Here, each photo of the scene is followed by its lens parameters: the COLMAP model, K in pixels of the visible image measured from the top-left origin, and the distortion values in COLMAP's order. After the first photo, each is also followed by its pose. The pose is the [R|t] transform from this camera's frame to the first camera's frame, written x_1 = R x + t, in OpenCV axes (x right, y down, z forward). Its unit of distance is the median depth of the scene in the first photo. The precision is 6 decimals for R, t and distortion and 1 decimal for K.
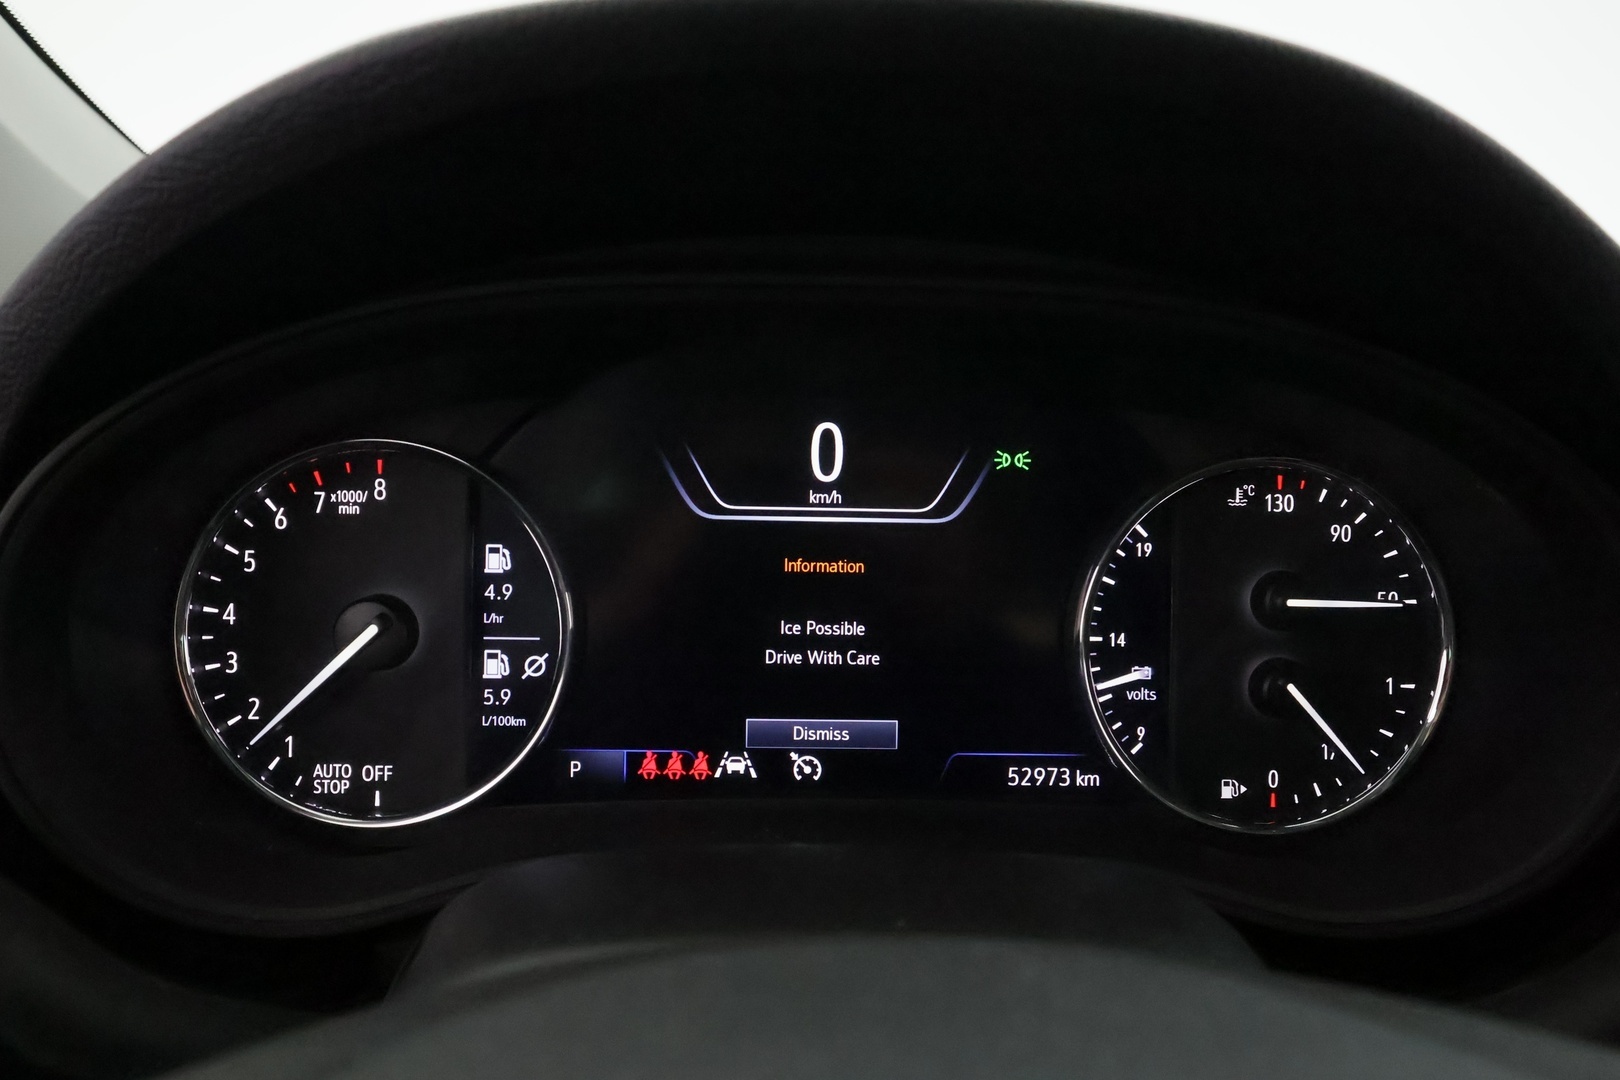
lens RADIAL K [[1138.9, 0, 810.0], [0, 1138.9, 540.0], [0, 0, 1]] dist [0.001124, 0.002826]
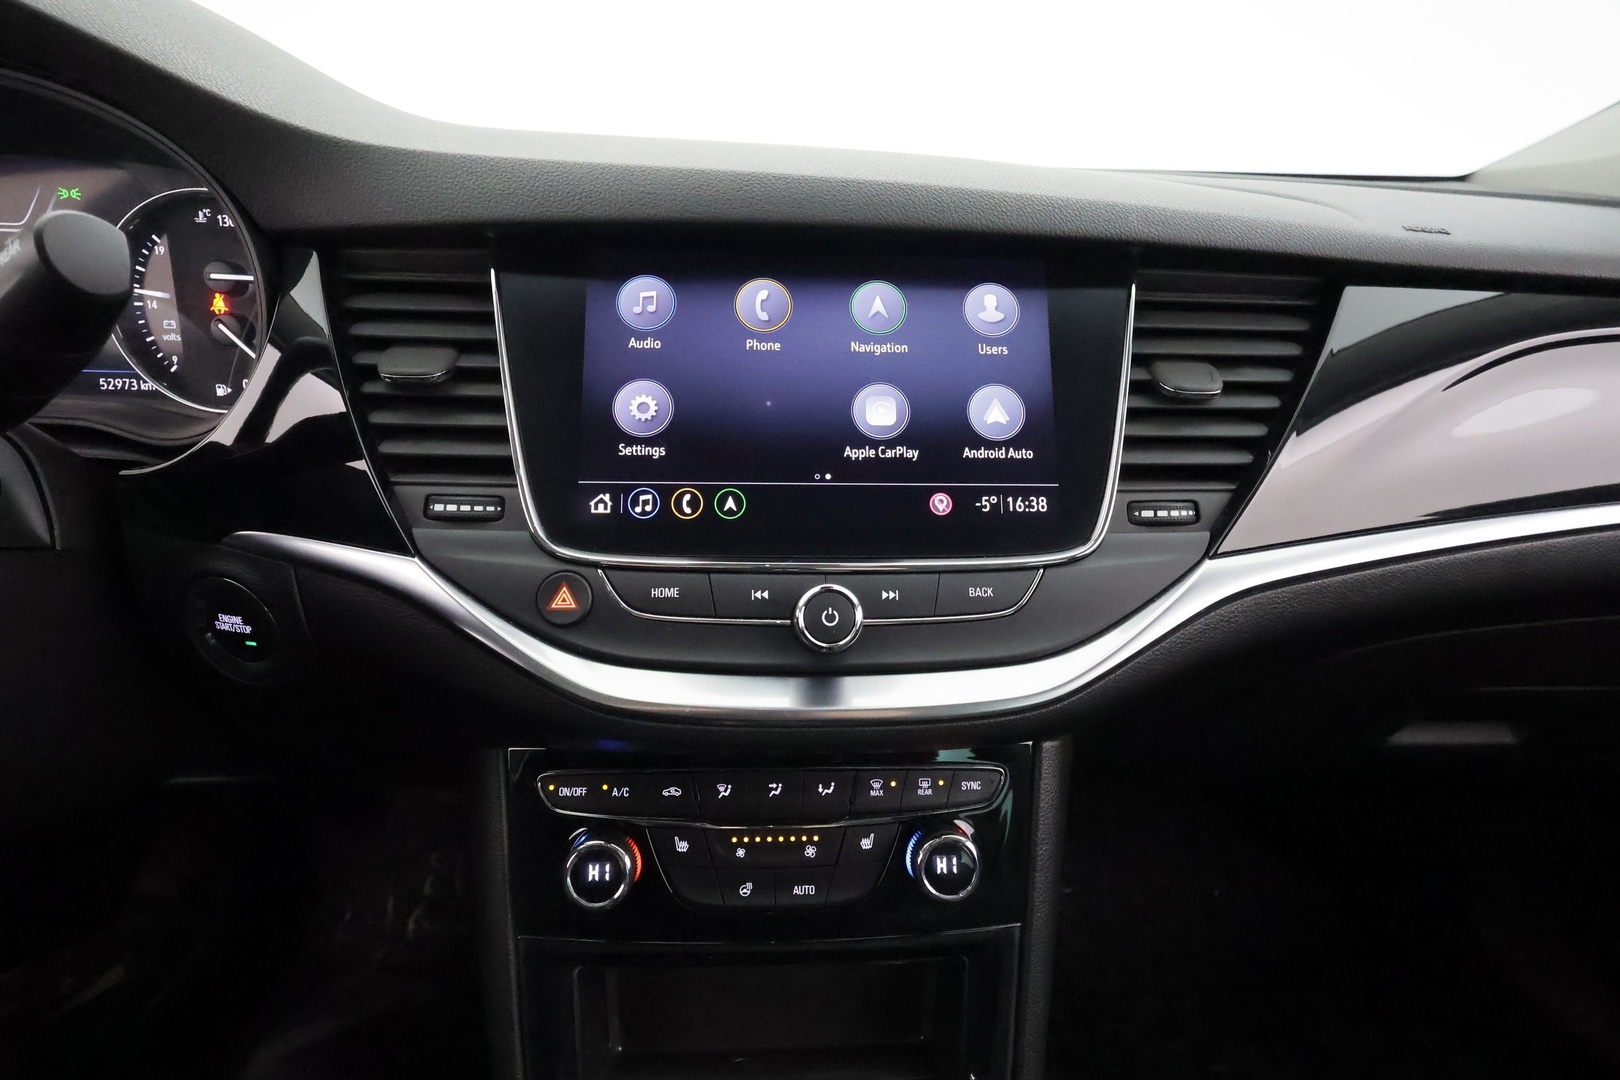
lens RADIAL K [[747.4, 0, 810.0], [0, 747.4, 540.0], [0, 0, 1]] dist [0.000251, 0.000882]
pose [[0.999878, 0.000185, 0.015647, 1.284110], [-0.003013, 0.983505, 0.180855, 0.236466], [-0.015355, -0.180880, 0.983385, -0.214168]]
